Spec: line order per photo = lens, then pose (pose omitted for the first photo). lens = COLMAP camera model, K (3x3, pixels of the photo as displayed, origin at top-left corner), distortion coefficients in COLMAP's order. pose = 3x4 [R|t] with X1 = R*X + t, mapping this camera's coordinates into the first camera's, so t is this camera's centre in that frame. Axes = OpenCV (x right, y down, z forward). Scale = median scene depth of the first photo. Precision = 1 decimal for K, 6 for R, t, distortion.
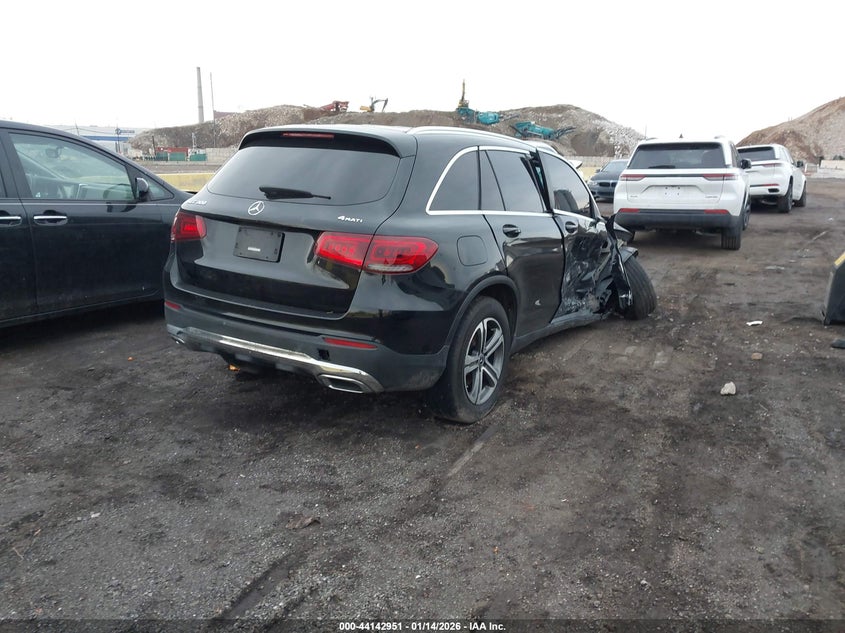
lens RADIAL K [[692.3, 0, 422.5], [0, 692.3, 316.5], [0, 0, 1]] dist [0.001005, -0.003312]
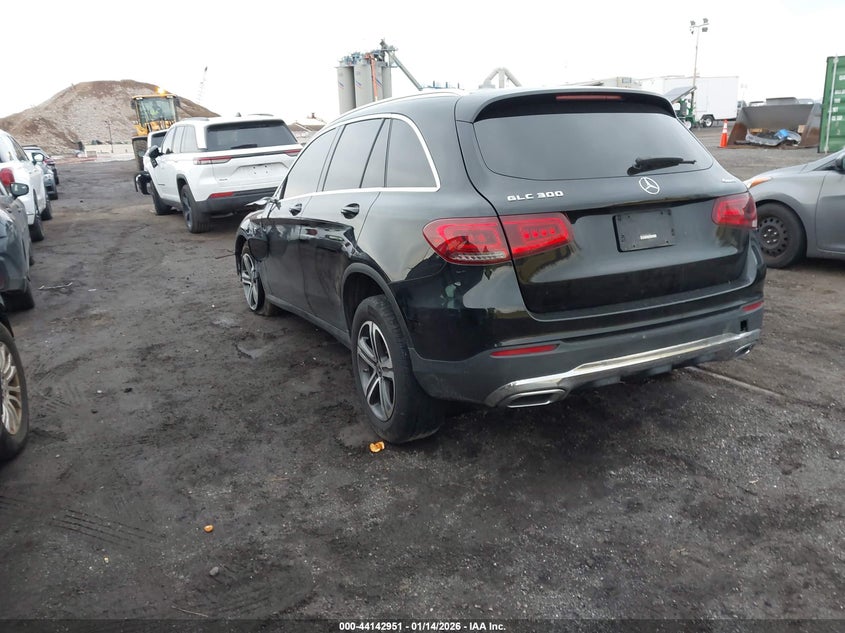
lens RADIAL K [[692.3, 0, 422.5], [0, 692.3, 316.5], [0, 0, 1]] dist [0.001005, -0.003312]
pose [[0.498979, -0.261299, 0.826283, -0.401292], [0.248519, 0.956560, 0.152420, -0.073944], [-0.830216, 0.129293, 0.542241, 0.296250]]
